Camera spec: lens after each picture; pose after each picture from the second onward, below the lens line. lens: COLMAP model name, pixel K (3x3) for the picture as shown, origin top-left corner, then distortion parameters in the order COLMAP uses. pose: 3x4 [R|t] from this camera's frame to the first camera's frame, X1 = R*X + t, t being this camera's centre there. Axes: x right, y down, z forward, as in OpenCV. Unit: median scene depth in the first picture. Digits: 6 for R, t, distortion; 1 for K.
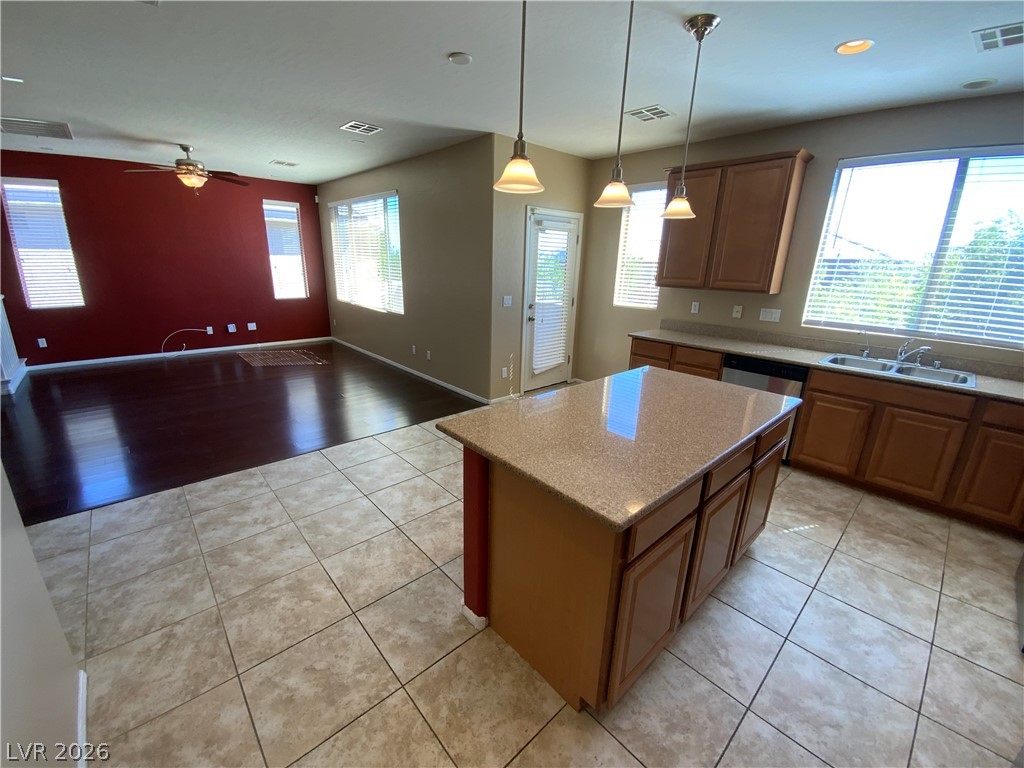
lens RADIAL K [[413.8, 0, 512.0], [0, 413.8, 384.0], [0, 0, 1]] dist [-0.001737, -0.000460]
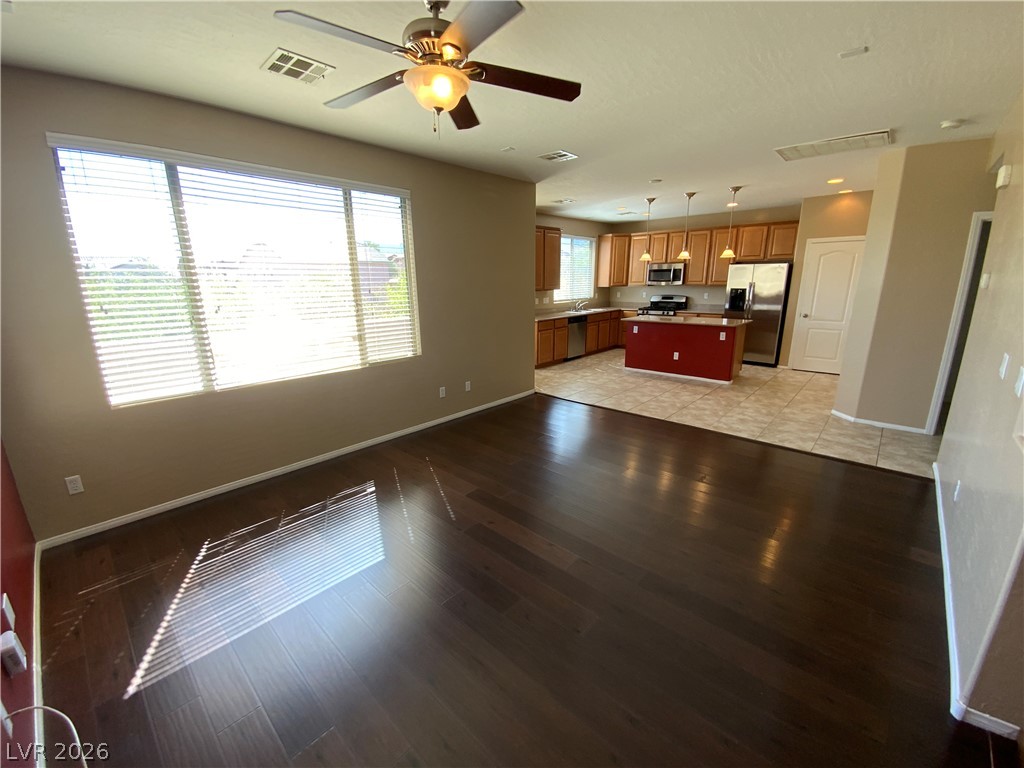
lens RADIAL K [[421.9, 0, 509.9], [0, 421.9, 382.9], [0, 0, 1]] dist [0.000850, -0.000218]
pose [[-0.086046, -0.265029, 0.960393, -2.501344], [0.295420, 0.913829, 0.278647, -0.701232], [-0.951485, 0.307696, -0.000336, 2.110211]]
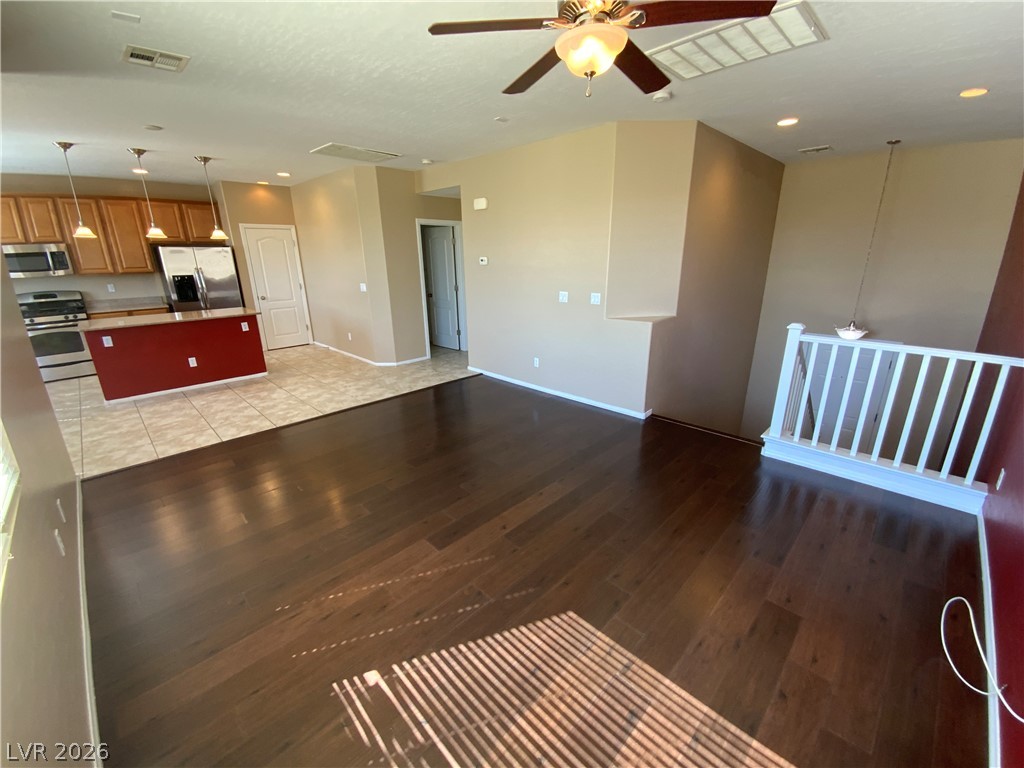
lens RADIAL K [[421.9, 0, 509.9], [0, 421.9, 382.9], [0, 0, 1]] dist [0.000850, -0.000218]
pose [[-0.999088, 0.001465, -0.042663, -1.425135], [-0.022458, 0.831888, 0.554489, -0.936294], [0.036303, 0.554942, -0.831097, 2.972694]]
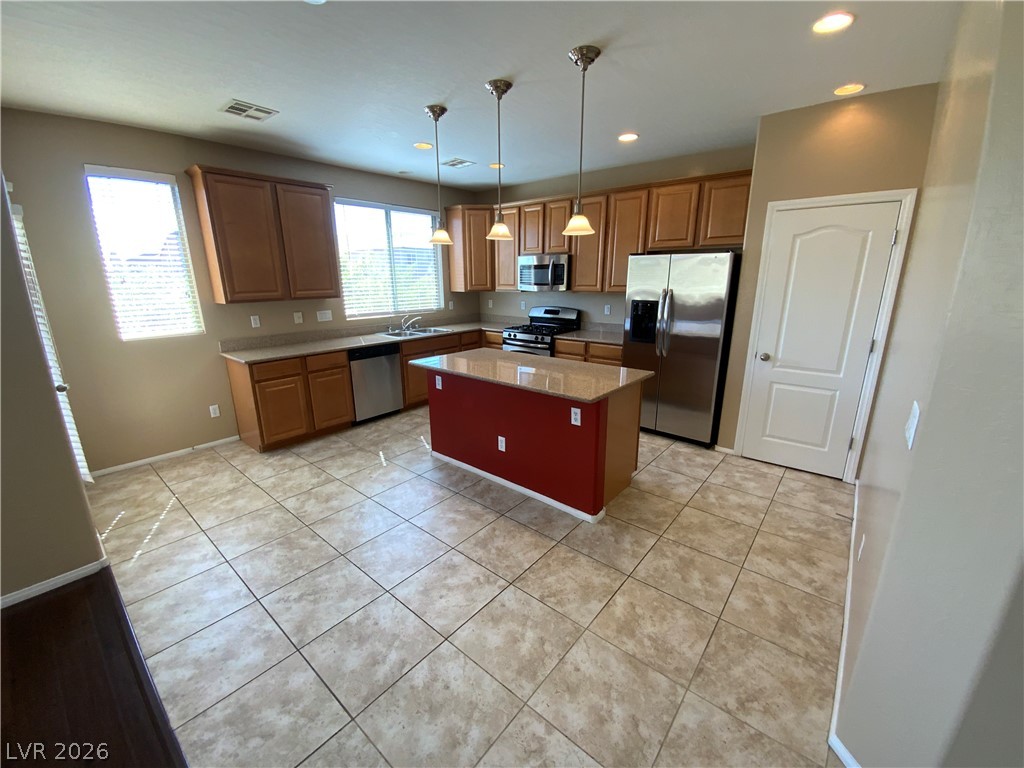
lens RADIAL K [[421.9, 0, 509.9], [0, 421.9, 382.9], [0, 0, 1]] dist [0.000850, -0.000218]
pose [[-0.130204, -0.272615, 0.953272, -1.072866], [0.286199, 0.910196, 0.299388, -0.325270], [-0.949282, 0.311807, -0.040489, 0.963321]]
